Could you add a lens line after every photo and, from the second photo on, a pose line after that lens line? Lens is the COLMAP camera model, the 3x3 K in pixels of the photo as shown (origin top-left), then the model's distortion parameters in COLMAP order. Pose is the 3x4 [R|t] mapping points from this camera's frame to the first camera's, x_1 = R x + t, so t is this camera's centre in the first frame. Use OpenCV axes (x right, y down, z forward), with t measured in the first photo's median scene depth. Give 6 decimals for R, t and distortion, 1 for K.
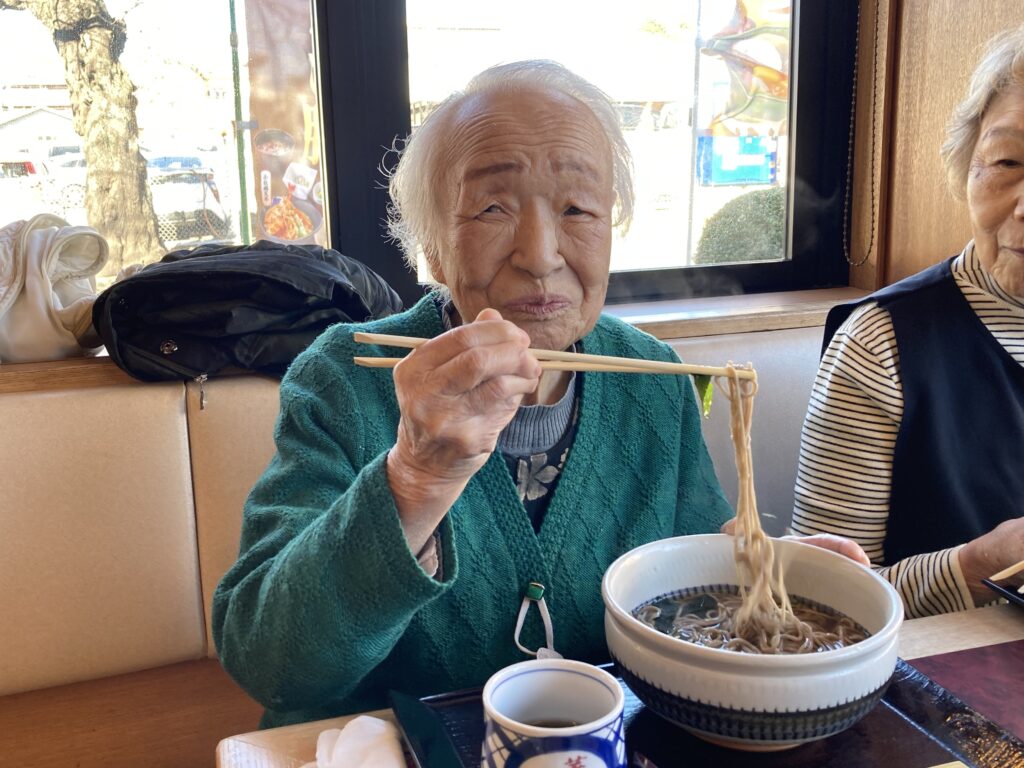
lens RADIAL K [[1022.7, 0, 512.0], [0, 1022.7, 384.0], [0, 0, 1]] dist [0.161898, 0.004340]
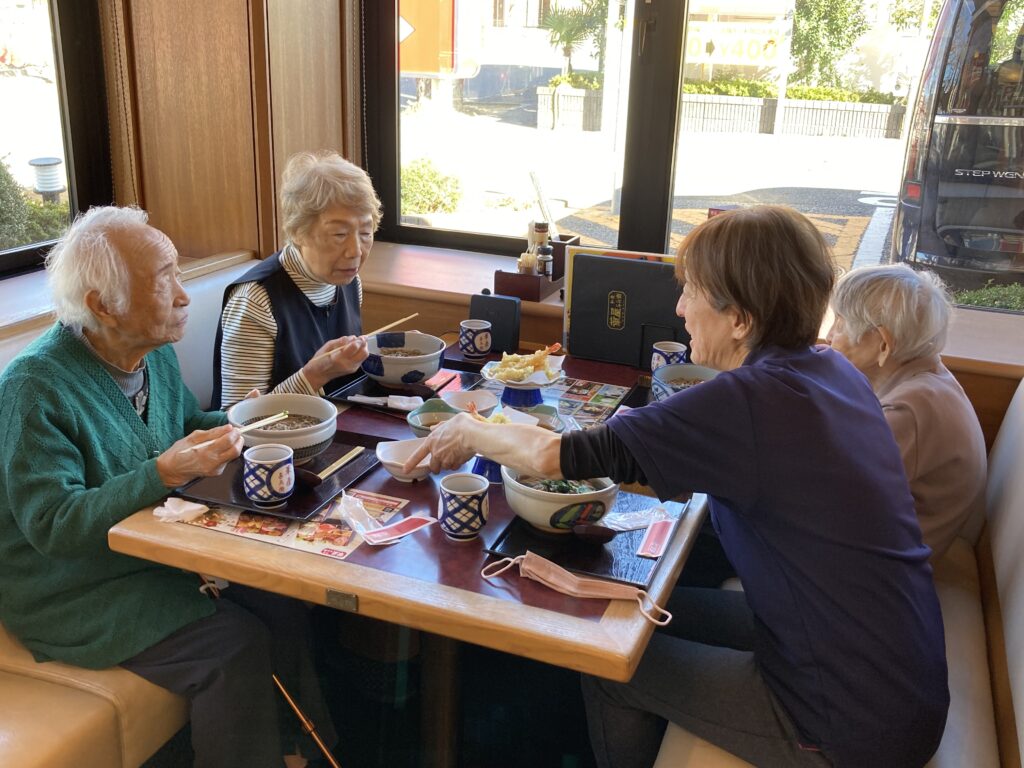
lens RADIAL K [[1006.3, 0, 512.0], [0, 1006.3, 384.0], [0, 0, 1]] dist [-0.000648, 0.000607]
pose [[0.632290, -0.202902, 0.747690, -0.933108], [0.108596, 0.978779, 0.173779, -0.179542], [-0.767083, -0.028683, 0.640906, -0.774670]]
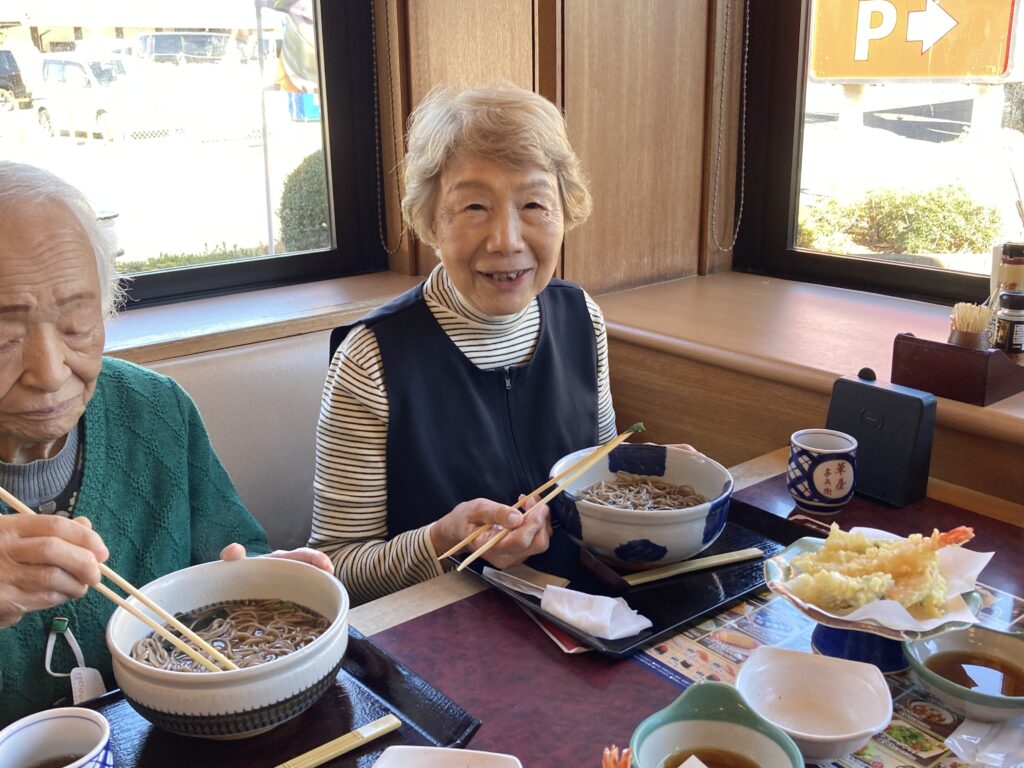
lens RADIAL K [[1011.7, 0, 516.1], [0, 1011.7, 348.2], [0, 0, 1]] dist [0.538213, -1.774552]
pose [[0.932548, -0.076202, 0.352914, 0.095184], [0.063382, 0.996846, 0.047758, -0.097117], [-0.355440, -0.022168, 0.934436, -0.164091]]
